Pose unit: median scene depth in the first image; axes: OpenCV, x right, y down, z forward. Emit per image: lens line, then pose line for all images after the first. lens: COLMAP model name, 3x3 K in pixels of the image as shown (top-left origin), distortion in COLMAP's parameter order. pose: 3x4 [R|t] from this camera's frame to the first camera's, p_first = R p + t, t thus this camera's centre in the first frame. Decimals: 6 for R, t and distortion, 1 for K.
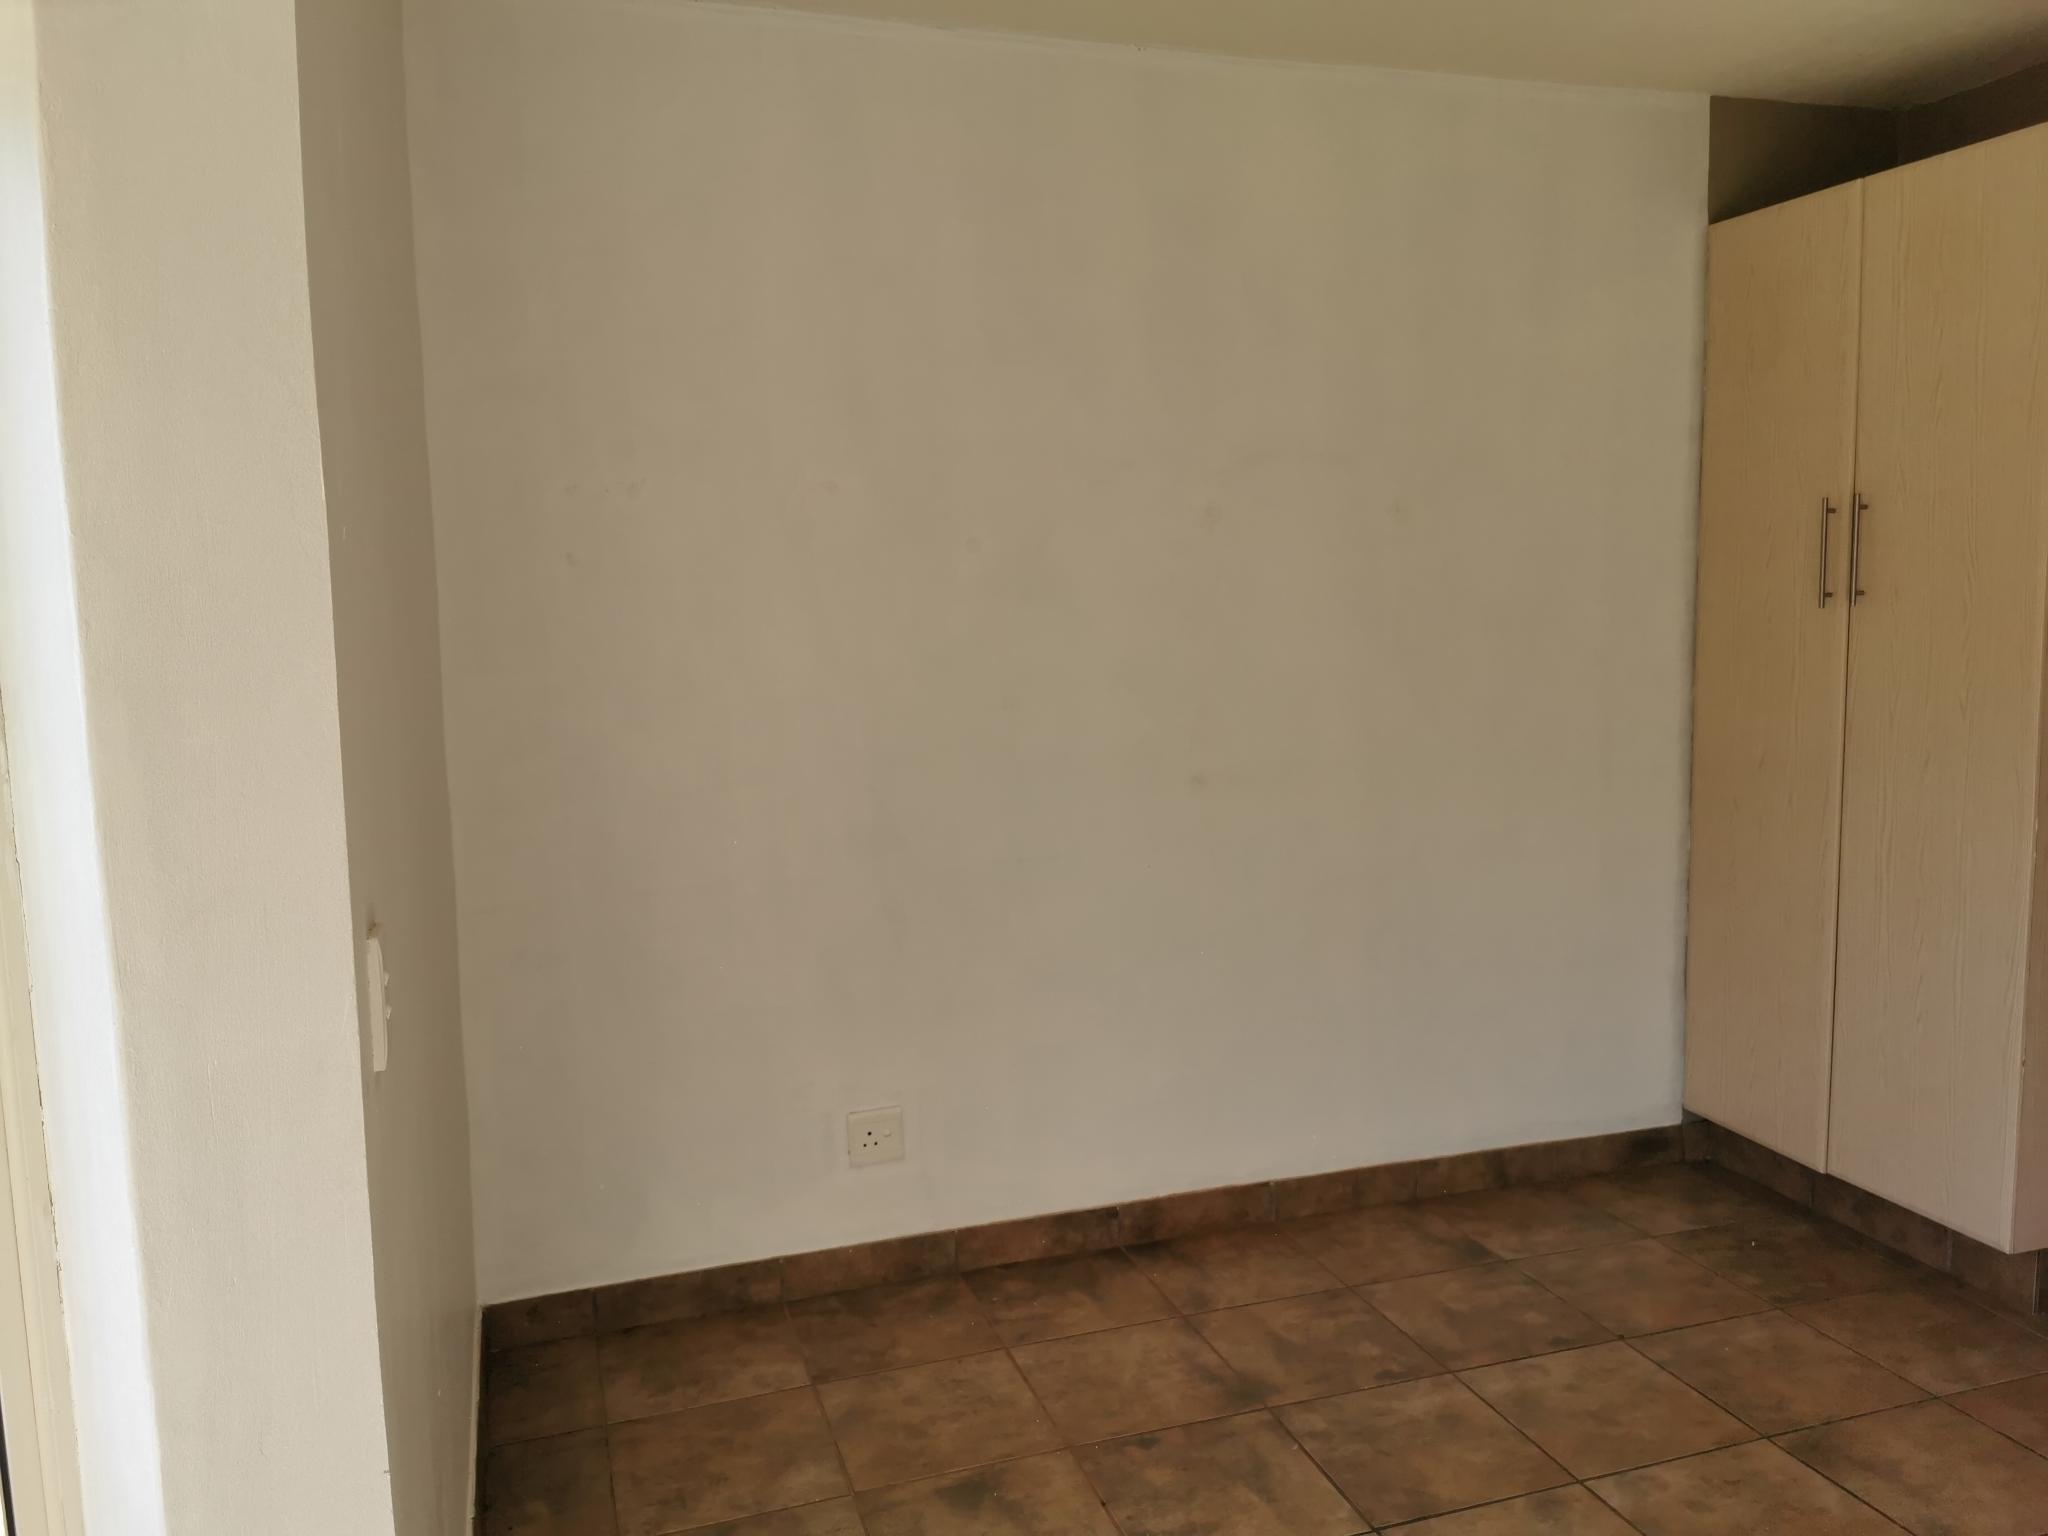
lens RADIAL K [[1555.5, 0, 1024.0], [0, 1555.5, 768.0], [0, 0, 1]] dist [0.056899, -0.073365]
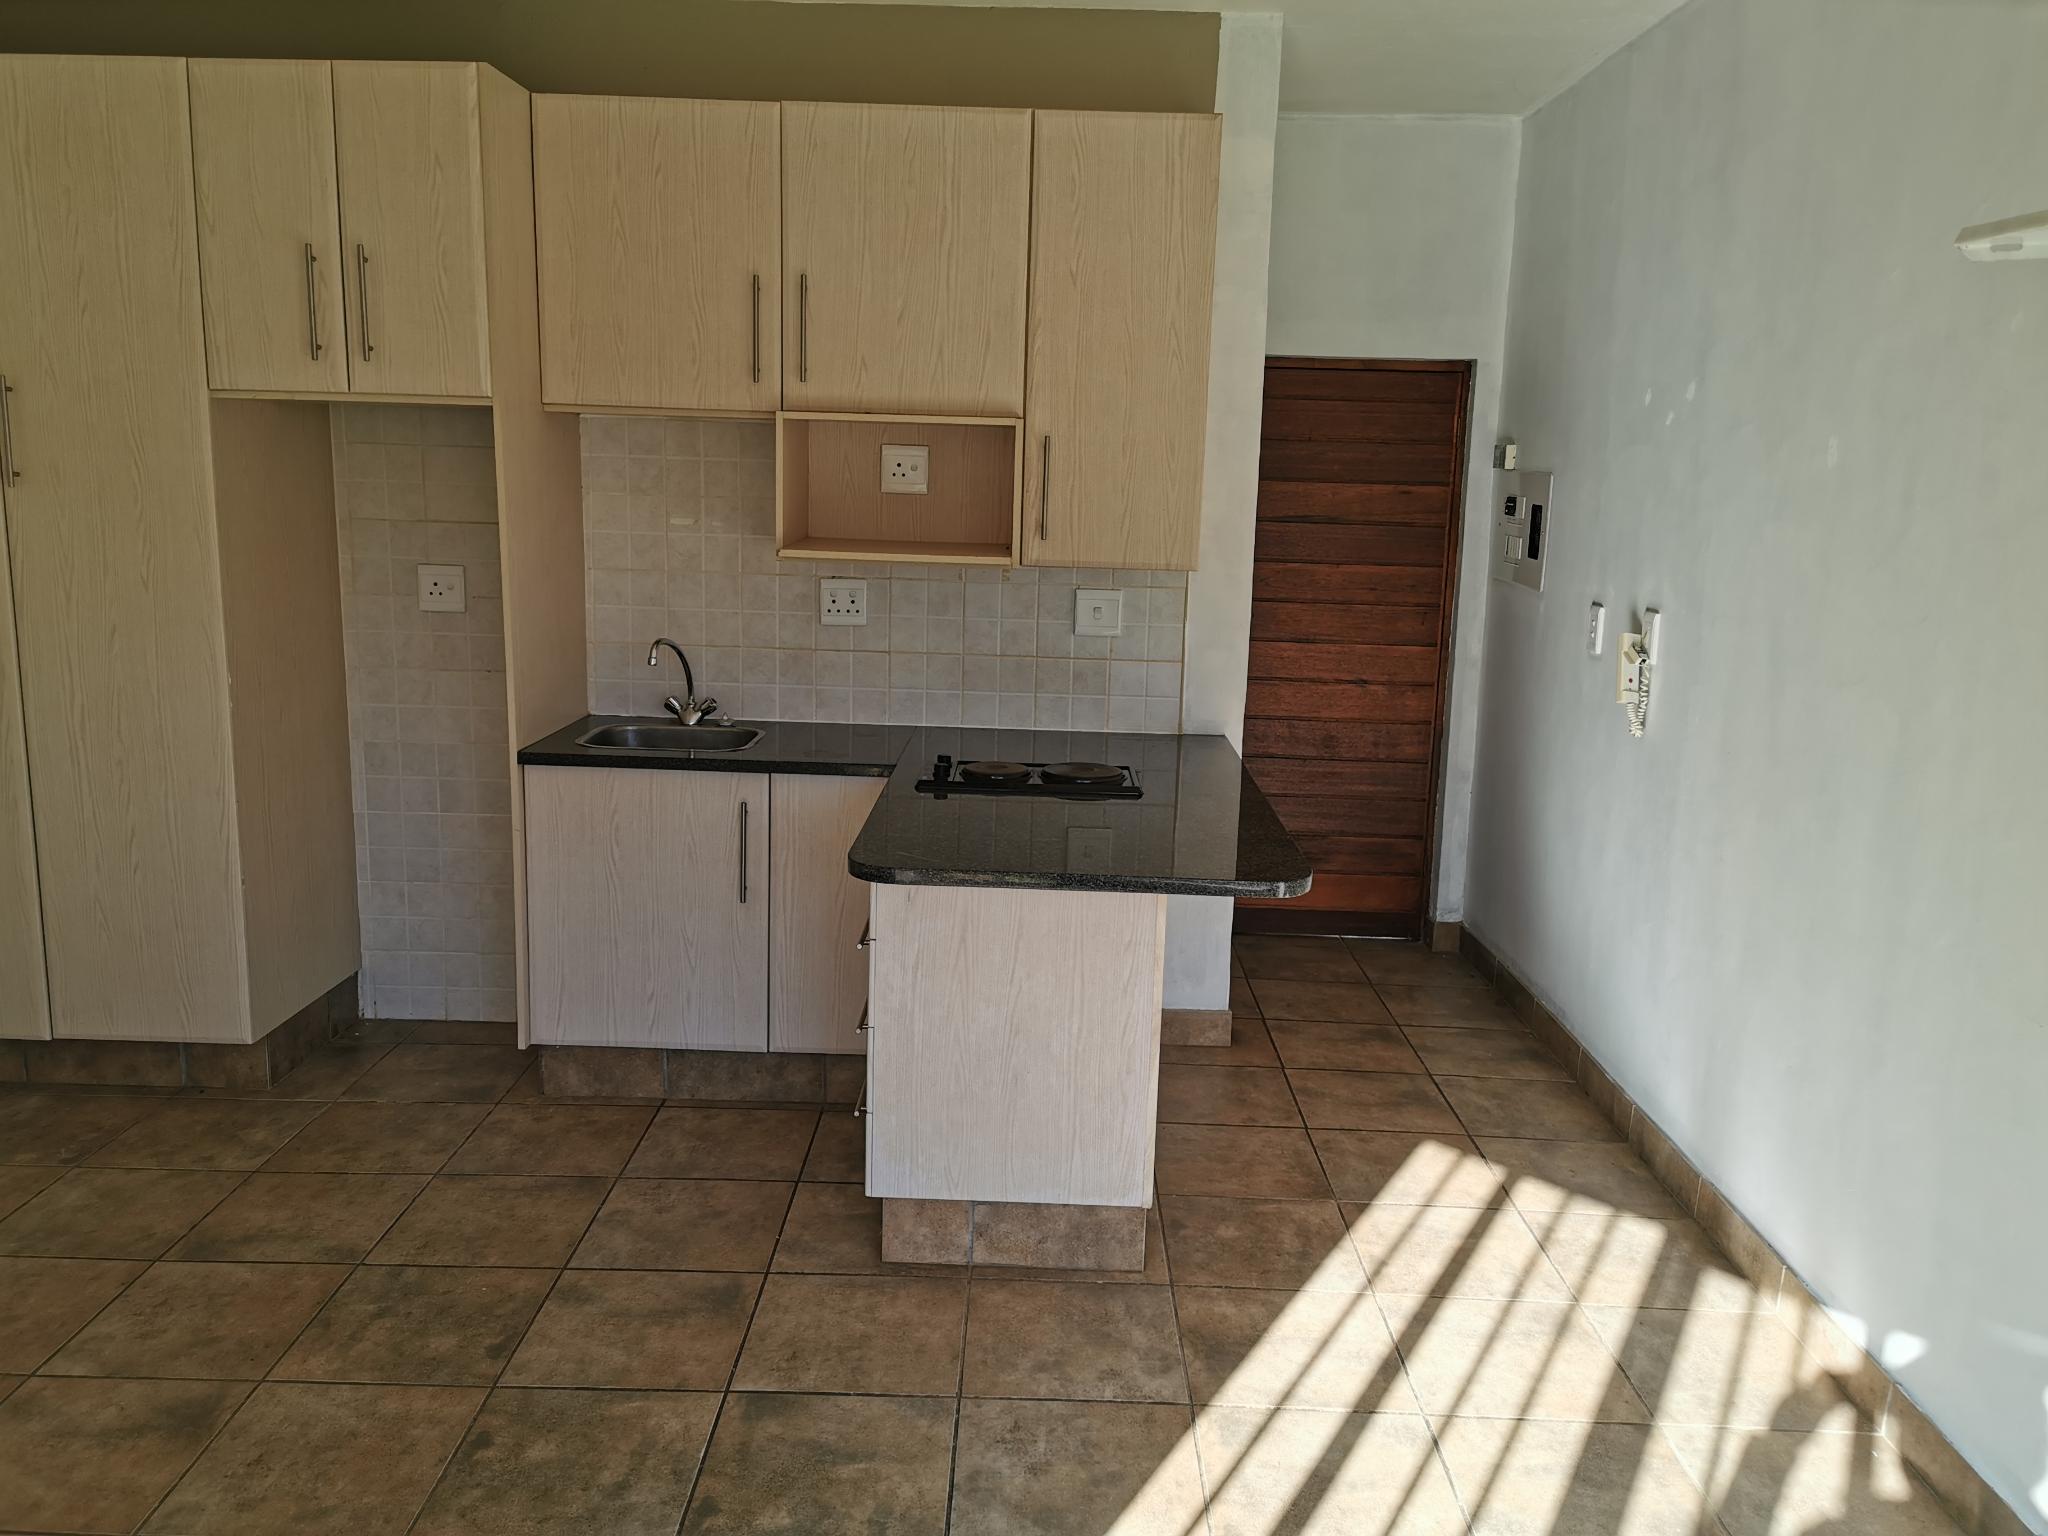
lens RADIAL K [[1563.0, 0, 1022.4], [0, 1563.0, 764.3], [0, 0, 1]] dist [0.074517, -0.116648]
pose [[0.321408, -0.149954, 0.934992, -0.260975], [0.080670, 0.988129, 0.130745, -0.006766], [-0.943499, 0.033403, 0.329689, 0.054250]]
